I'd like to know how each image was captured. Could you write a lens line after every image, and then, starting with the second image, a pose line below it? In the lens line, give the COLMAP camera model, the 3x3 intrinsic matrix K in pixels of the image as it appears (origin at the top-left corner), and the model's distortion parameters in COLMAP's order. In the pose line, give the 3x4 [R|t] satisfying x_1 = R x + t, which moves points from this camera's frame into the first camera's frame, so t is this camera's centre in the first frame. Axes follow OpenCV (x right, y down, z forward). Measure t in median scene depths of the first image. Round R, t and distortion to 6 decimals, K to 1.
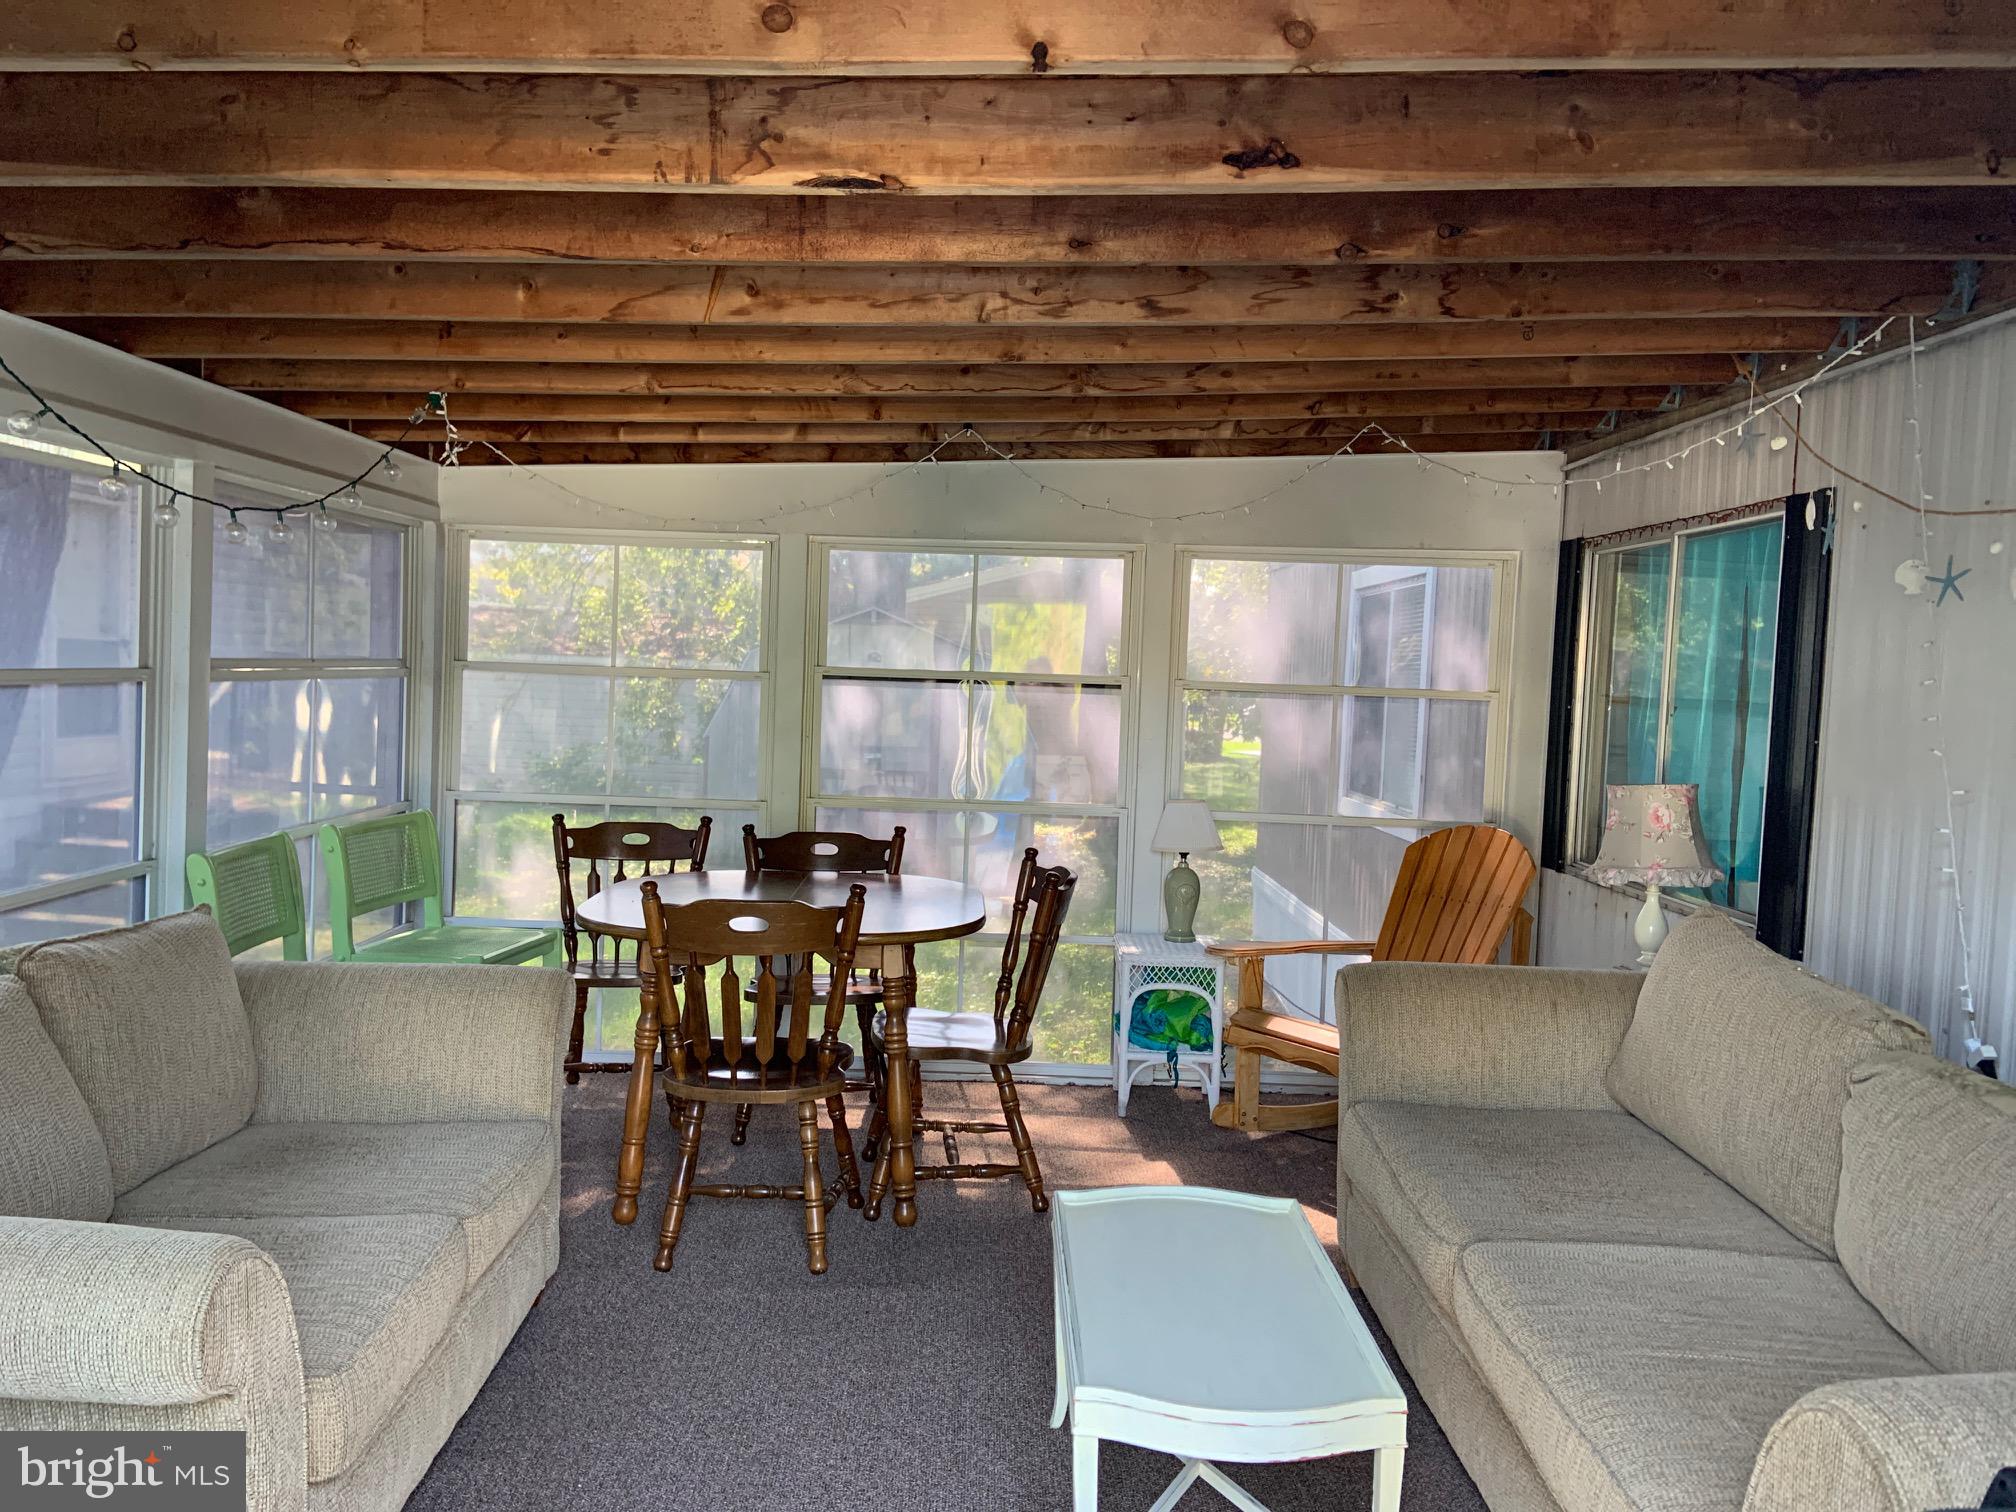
lens RADIAL K [[1519.2, 0, 990.7], [0, 1519.2, 743.3], [0, 0, 1]] dist [0.124728, -0.157407]
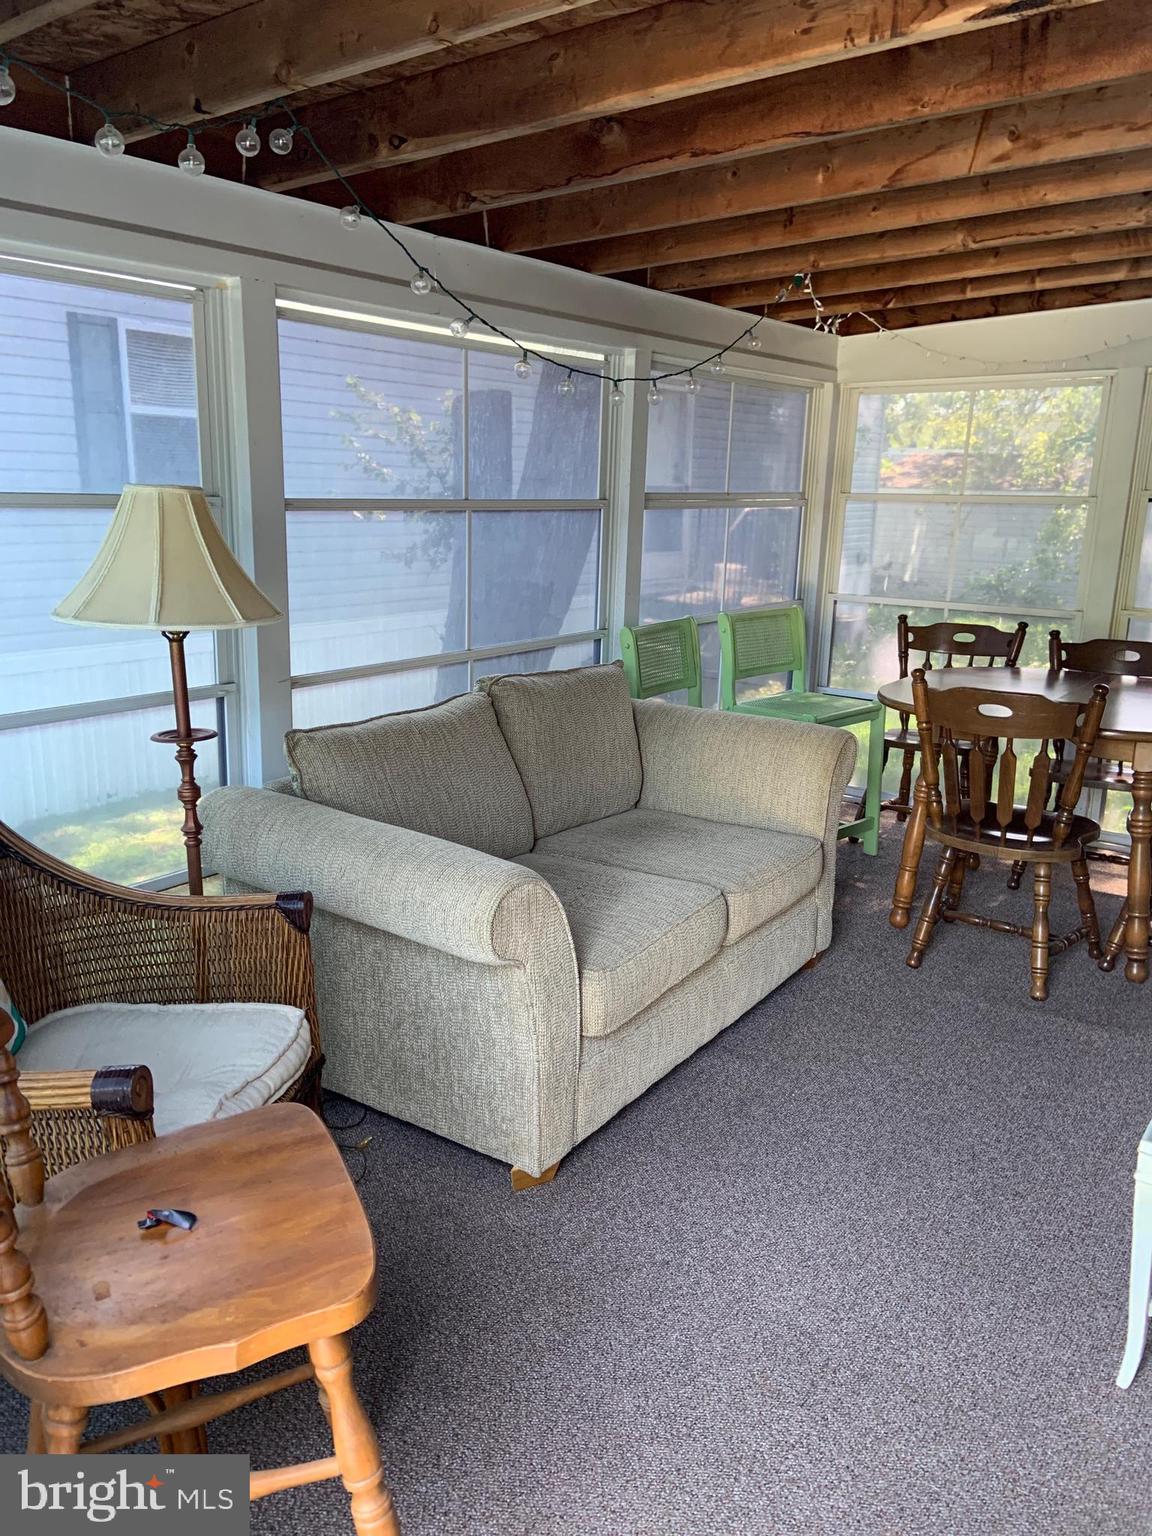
lens RADIAL K [[1157.5, 0, 584.1], [0, 1157.5, 755.5], [0, 0, 1]] dist [0.124728, -0.157407]
pose [[0.804670, 0.118566, -0.581763, 0.118895], [-0.023480, 0.985445, 0.168363, 0.005988], [0.593258, -0.121817, 0.795742, 0.071548]]
